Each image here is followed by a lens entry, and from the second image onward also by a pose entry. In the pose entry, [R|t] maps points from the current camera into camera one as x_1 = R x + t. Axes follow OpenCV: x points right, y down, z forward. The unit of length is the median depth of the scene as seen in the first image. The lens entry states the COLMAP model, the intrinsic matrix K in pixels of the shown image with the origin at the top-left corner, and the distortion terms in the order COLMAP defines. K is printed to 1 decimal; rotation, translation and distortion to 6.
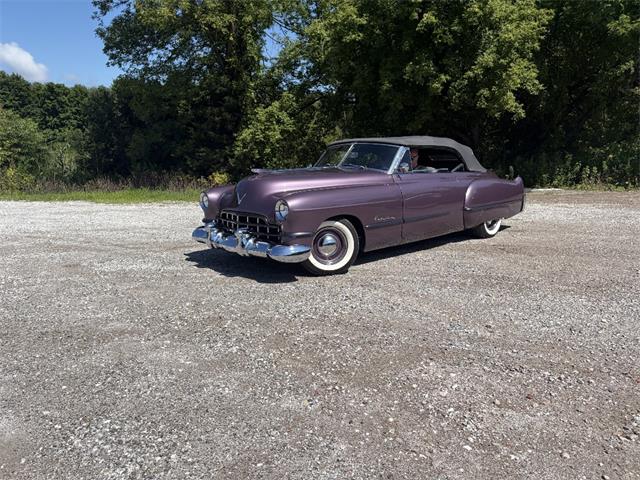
lens RADIAL K [[500.3, 0, 308.8], [0, 500.3, 250.6], [0, 0, 1]] dist [0.044278, -0.052893]
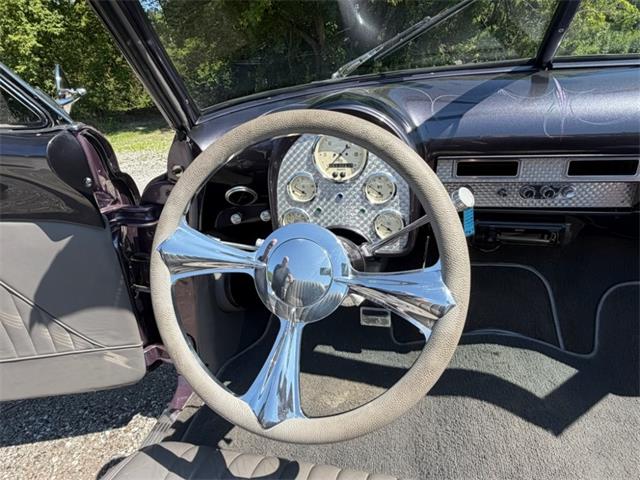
lens RADIAL K [[400.1, 0, 316.6], [0, 400.1, 240.6], [0, 0, 1]] dist [-0.005207, 0.003181]
pose [[0.933213, -0.186719, 0.307002, 0.078864], [0.114883, 0.964584, 0.237444, -0.084574], [-0.340465, -0.186316, 0.921613, 0.458116]]
